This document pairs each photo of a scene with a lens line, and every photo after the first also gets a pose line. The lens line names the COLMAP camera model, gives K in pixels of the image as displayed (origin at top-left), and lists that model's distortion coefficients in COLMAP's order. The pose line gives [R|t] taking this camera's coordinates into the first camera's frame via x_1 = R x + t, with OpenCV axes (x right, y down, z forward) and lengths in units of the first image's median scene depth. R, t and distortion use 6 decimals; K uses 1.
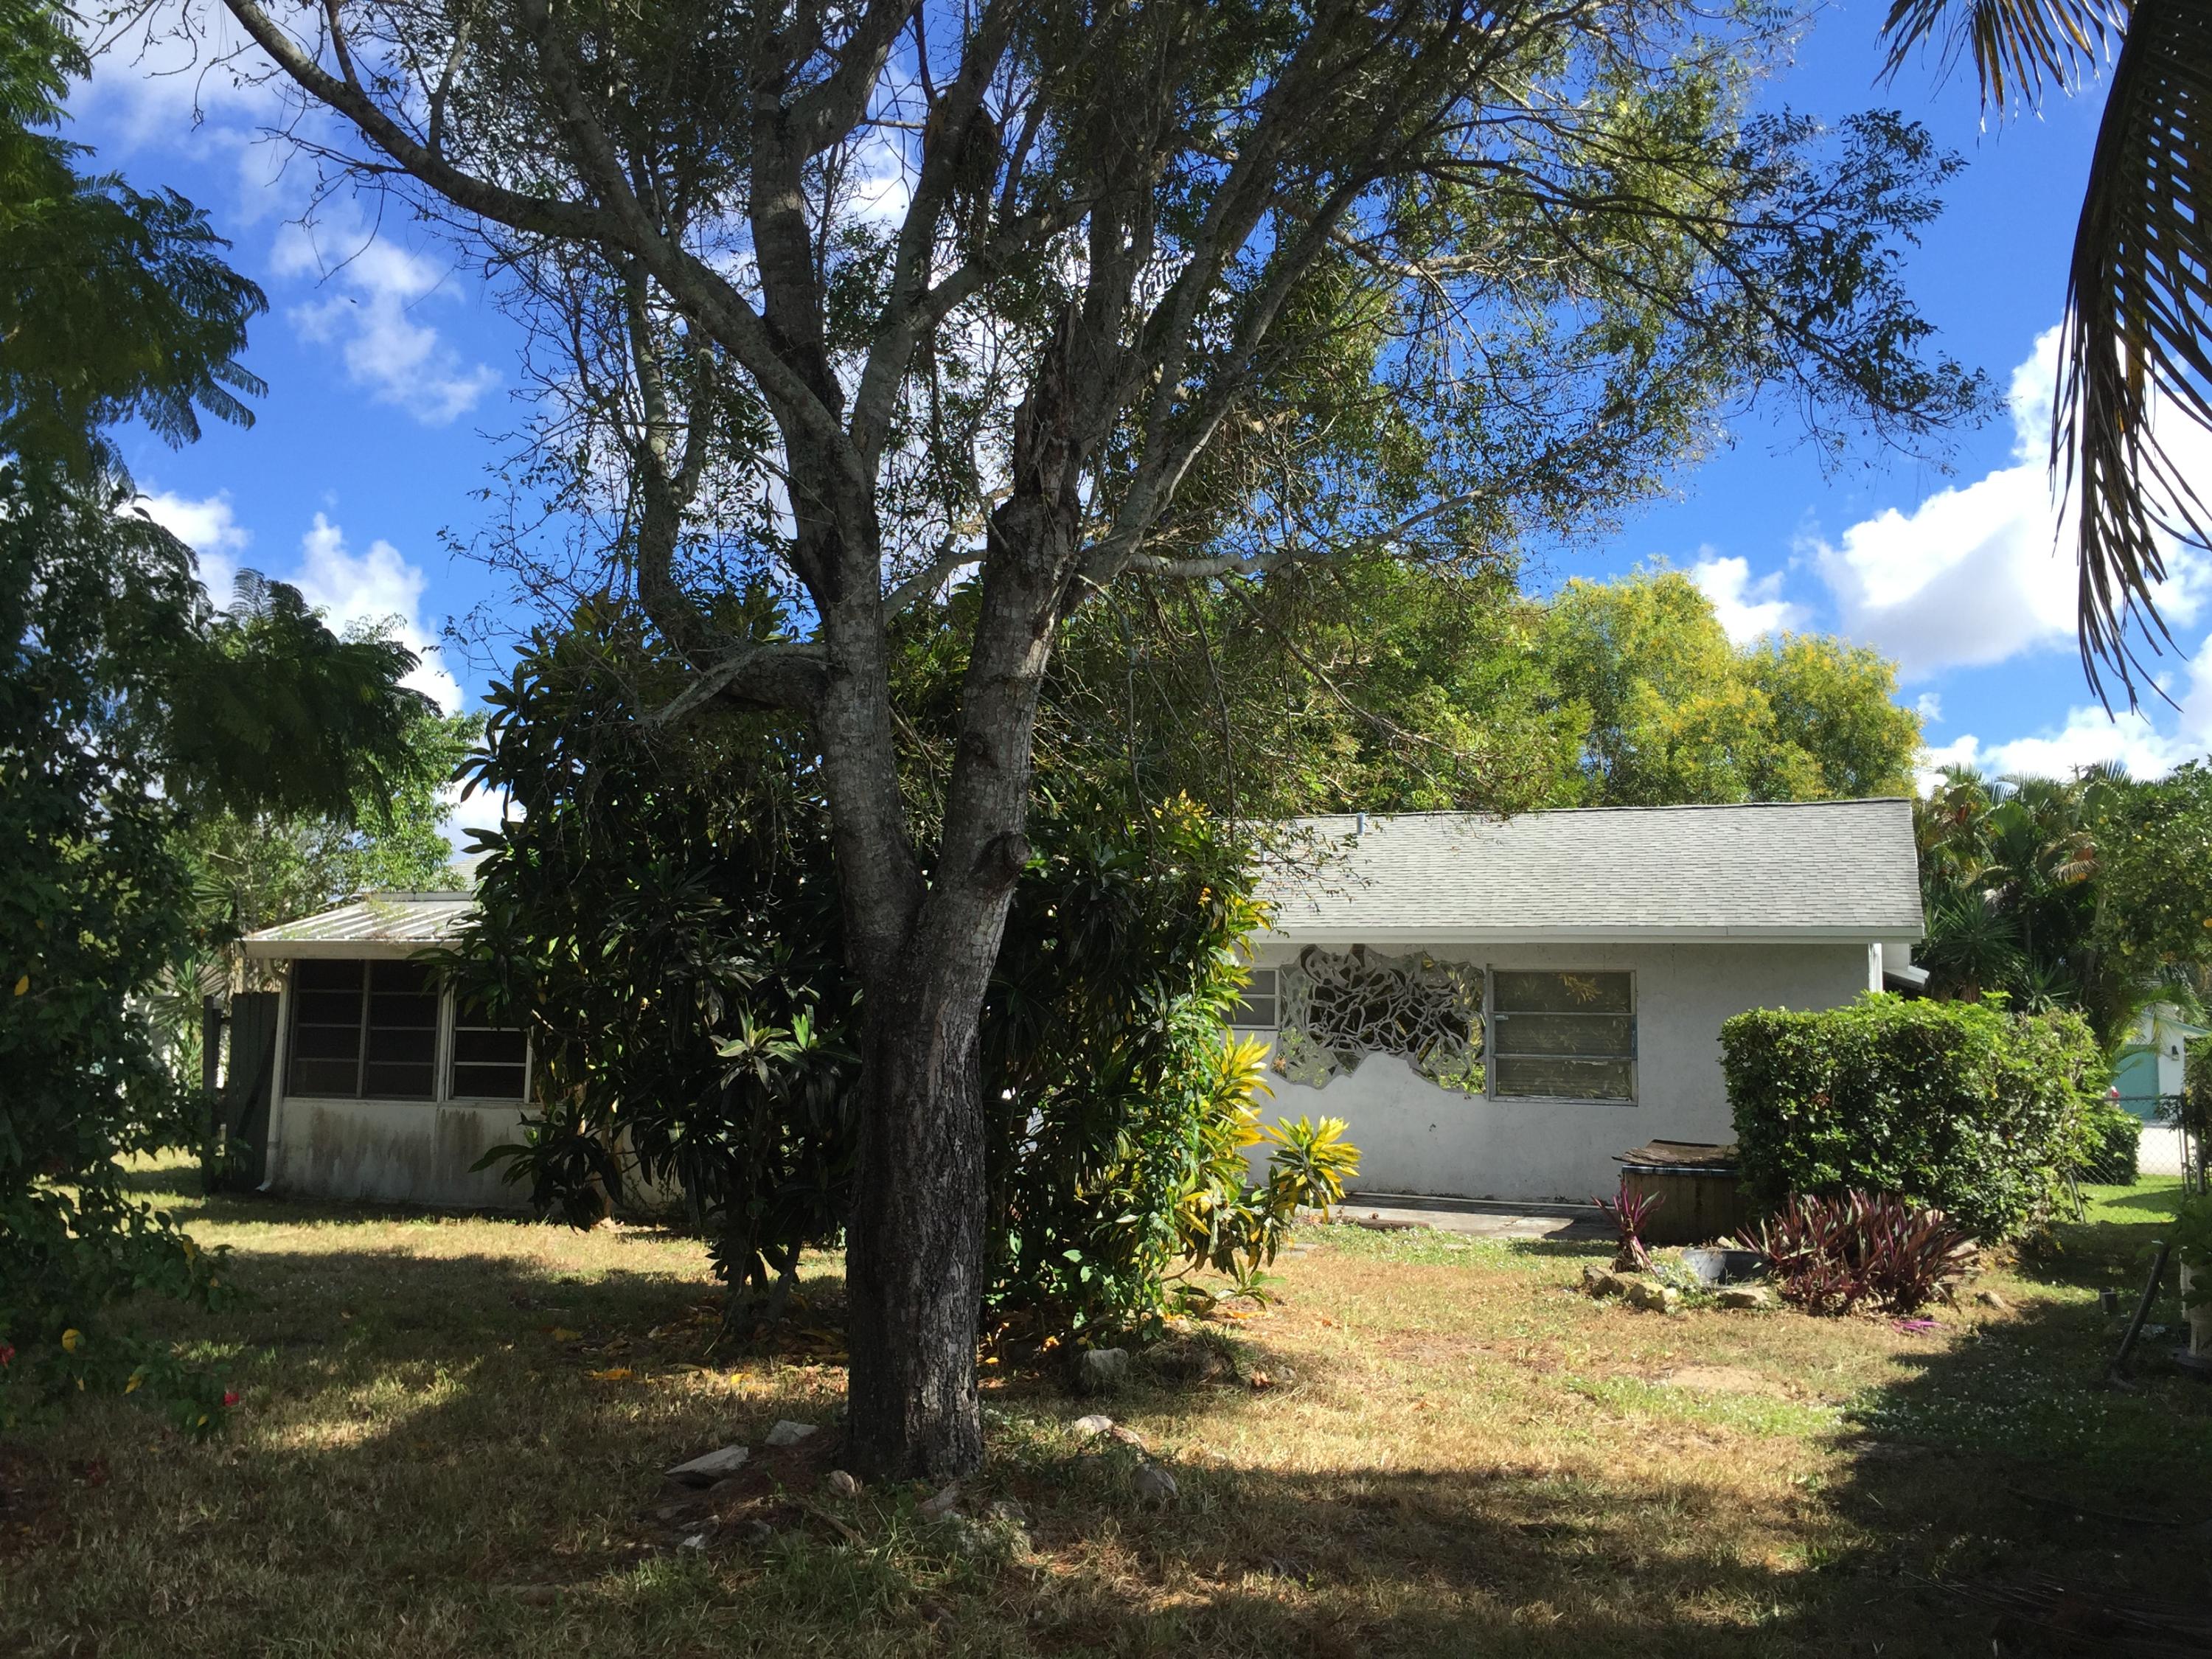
lens RADIAL K [[1876.3, 0, 1113.2], [0, 1876.3, 827.3], [0, 0, 1]] dist [0.079168, -0.127377]
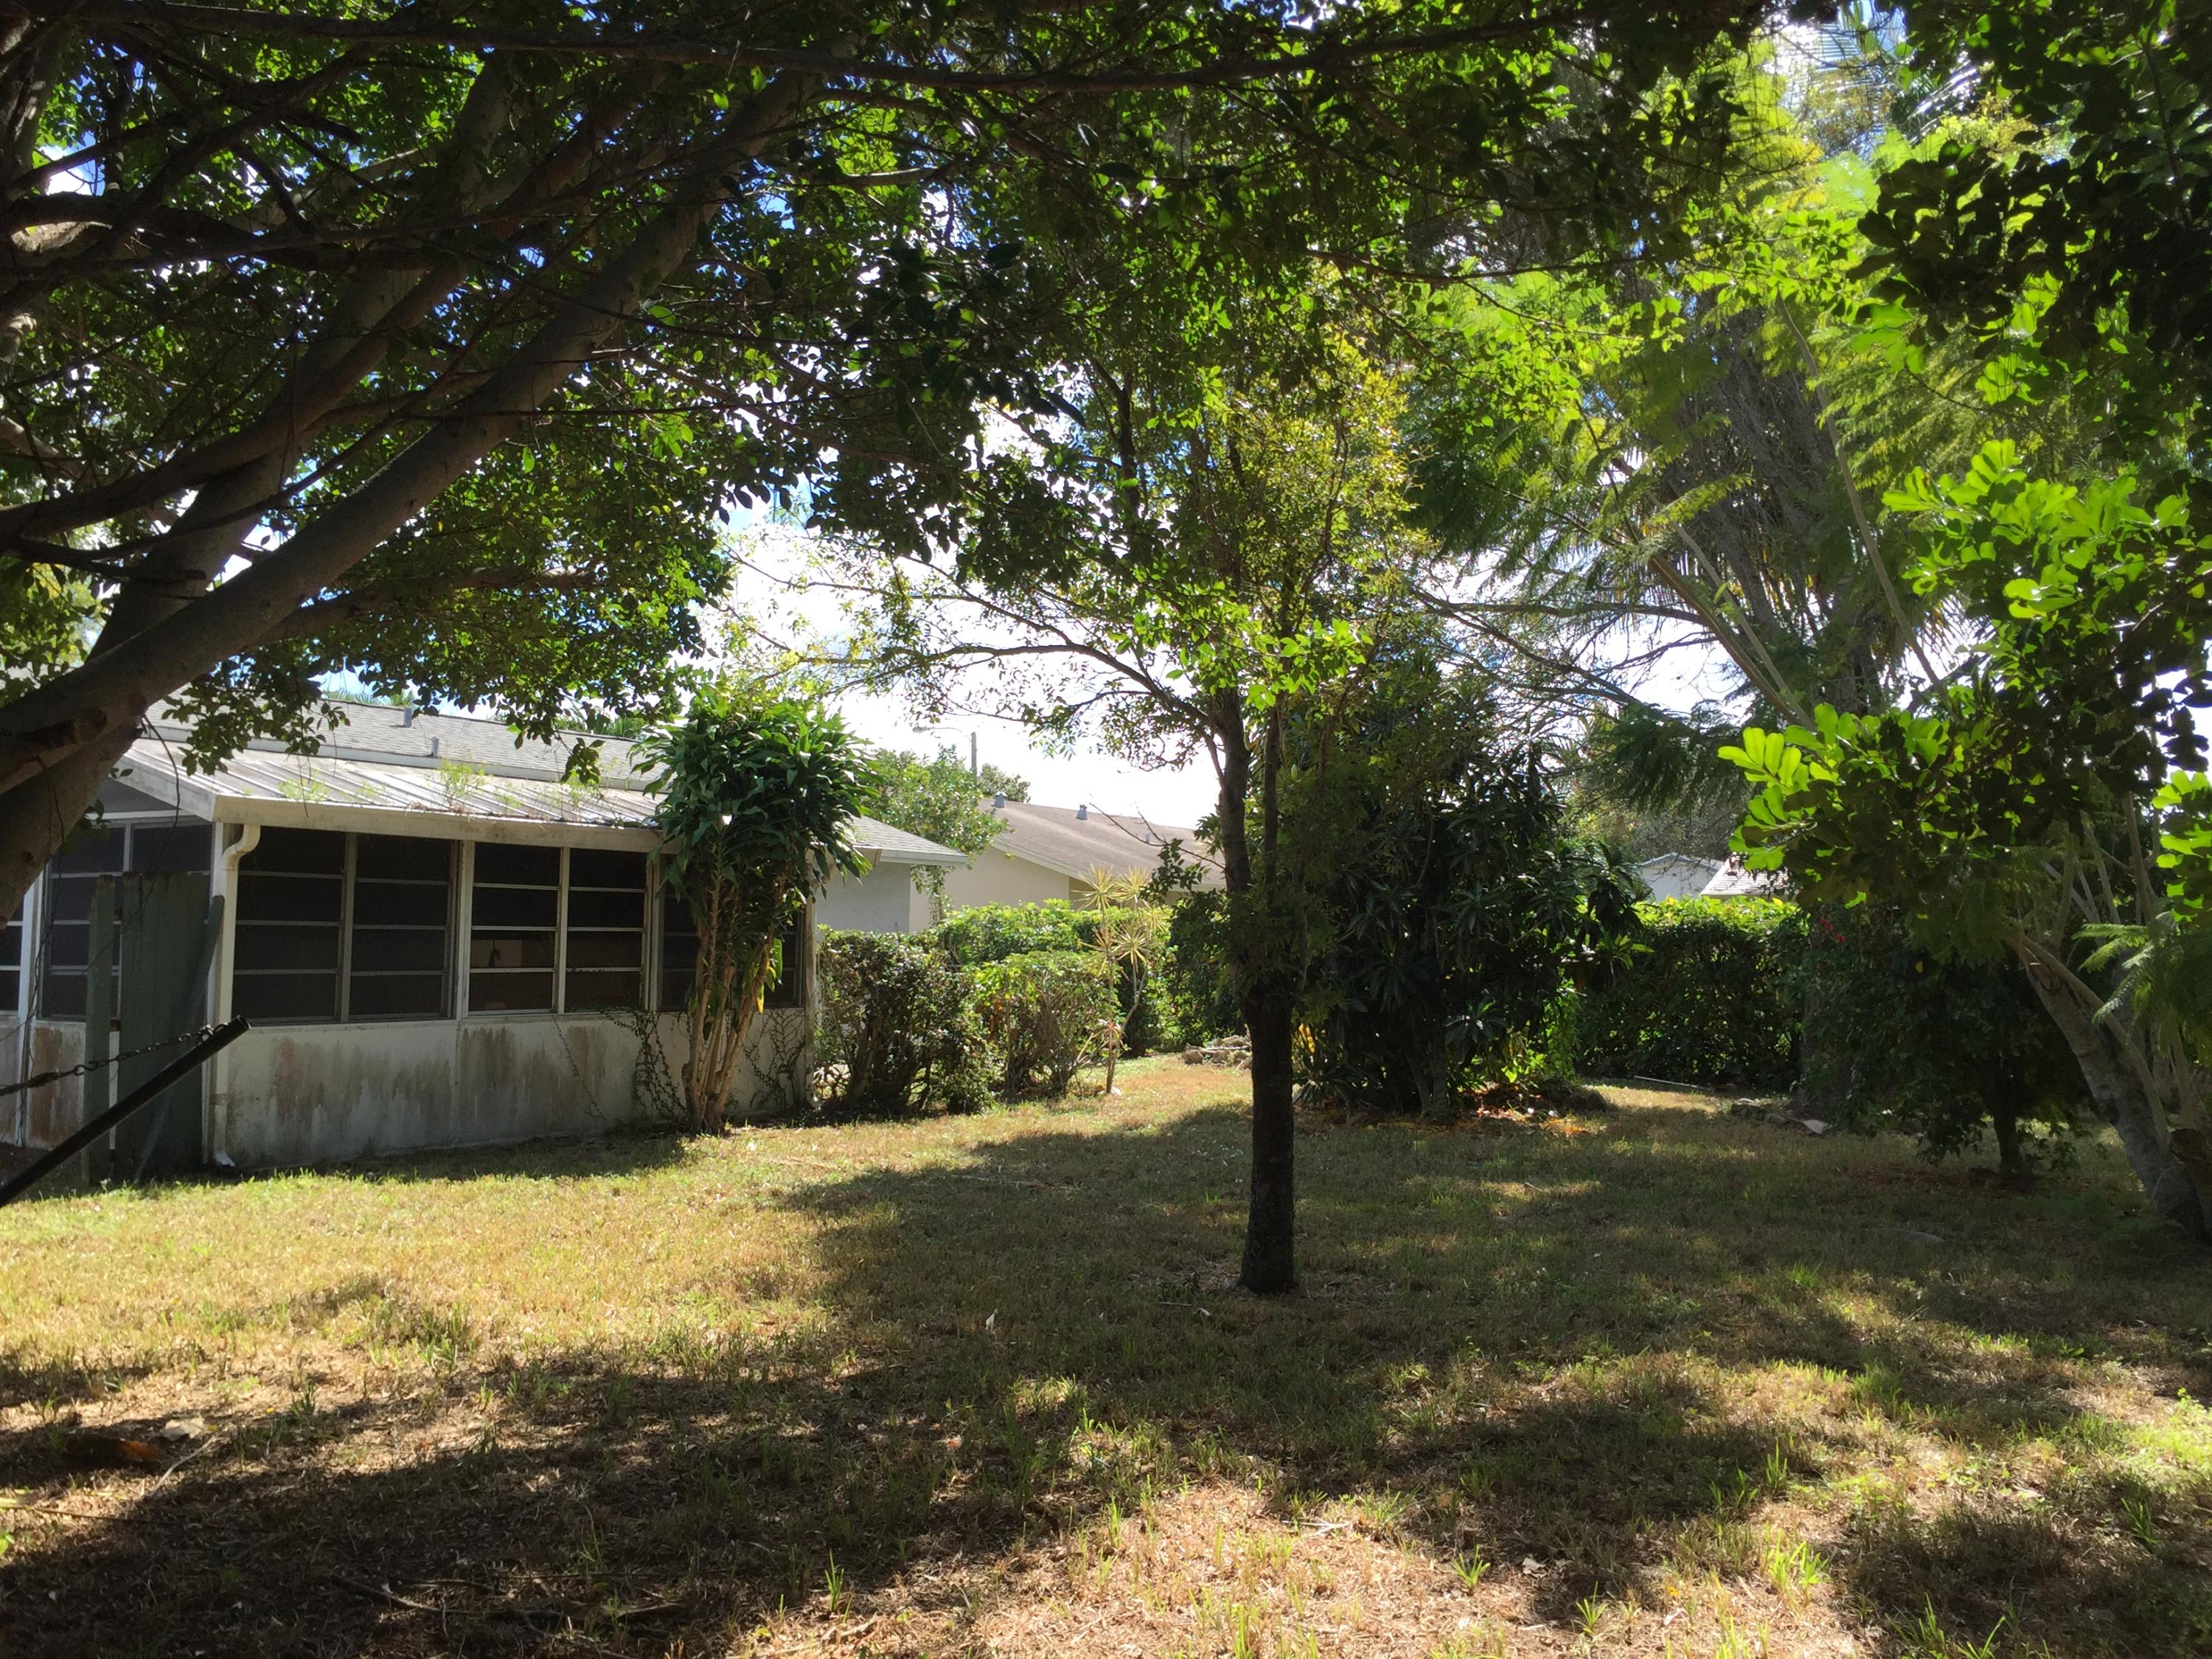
lens RADIAL K [[1876.3, 0, 1113.2], [0, 1876.3, 827.3], [0, 0, 1]] dist [0.079168, -0.127377]
pose [[0.158736, 0.041056, 0.986467, -1.093819], [-0.135324, 0.990610, -0.019453, 0.043596], [-0.978003, -0.130404, 0.162801, 0.611145]]
